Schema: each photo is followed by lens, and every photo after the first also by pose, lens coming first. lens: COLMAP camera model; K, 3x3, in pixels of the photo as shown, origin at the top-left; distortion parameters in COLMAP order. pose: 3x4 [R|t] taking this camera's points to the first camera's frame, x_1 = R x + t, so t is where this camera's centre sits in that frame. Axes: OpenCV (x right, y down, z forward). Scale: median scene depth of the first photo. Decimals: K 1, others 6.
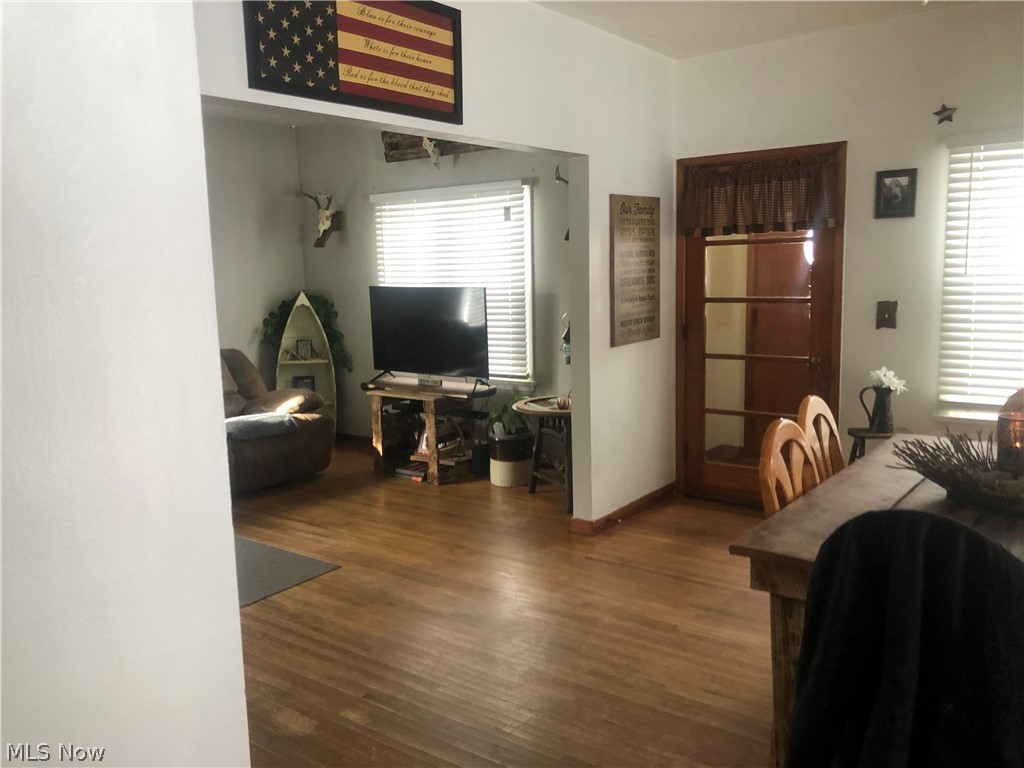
lens RADIAL K [[841.8, 0, 513.5], [0, 841.8, 387.5], [0, 0, 1]] dist [0.043481, -0.007812]
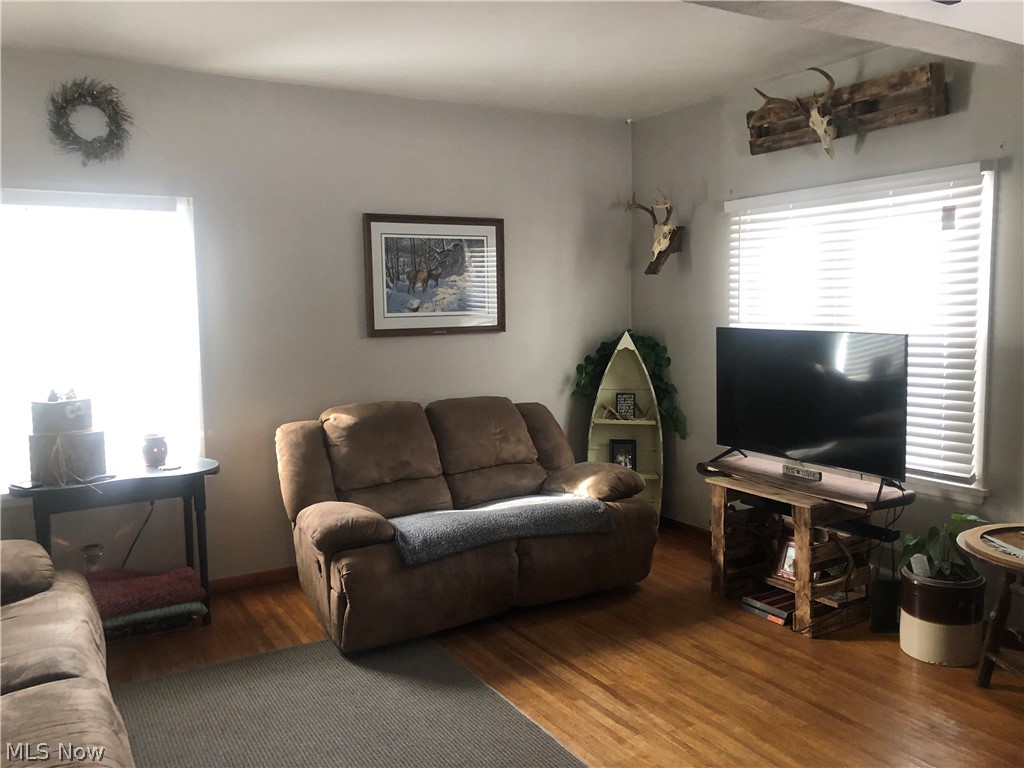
lens RADIAL K [[841.8, 0, 513.5], [0, 841.8, 387.5], [0, 0, 1]] dist [0.043481, -0.007812]
pose [[0.923723, 0.047630, -0.380088, -0.059942], [-0.059590, 0.998027, -0.019756, -0.048413], [0.378397, 0.040898, 0.924739, 0.295982]]
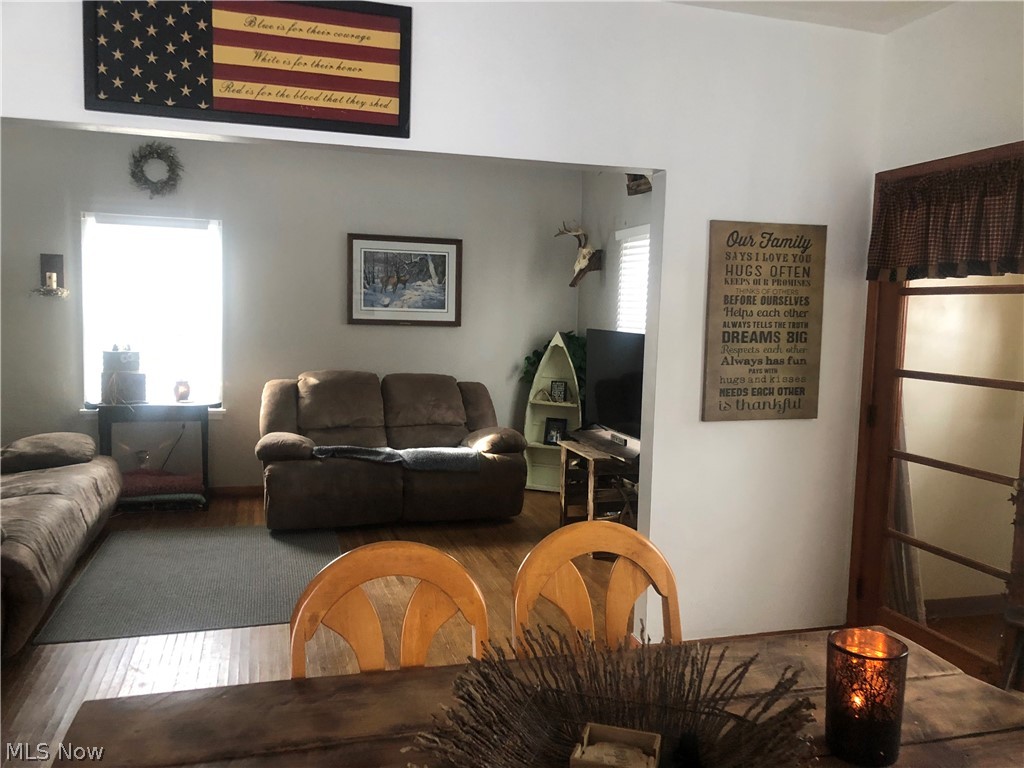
lens RADIAL K [[842.1, 0, 515.0], [0, 842.1, 393.5], [0, 0, 1]] dist [0.034376, -0.000079]
pose [[0.809900, 0.103195, -0.577419, 0.325678], [-0.131038, 0.991355, -0.006623, -0.035553], [0.571744, 0.081028, 0.816421, 0.222149]]
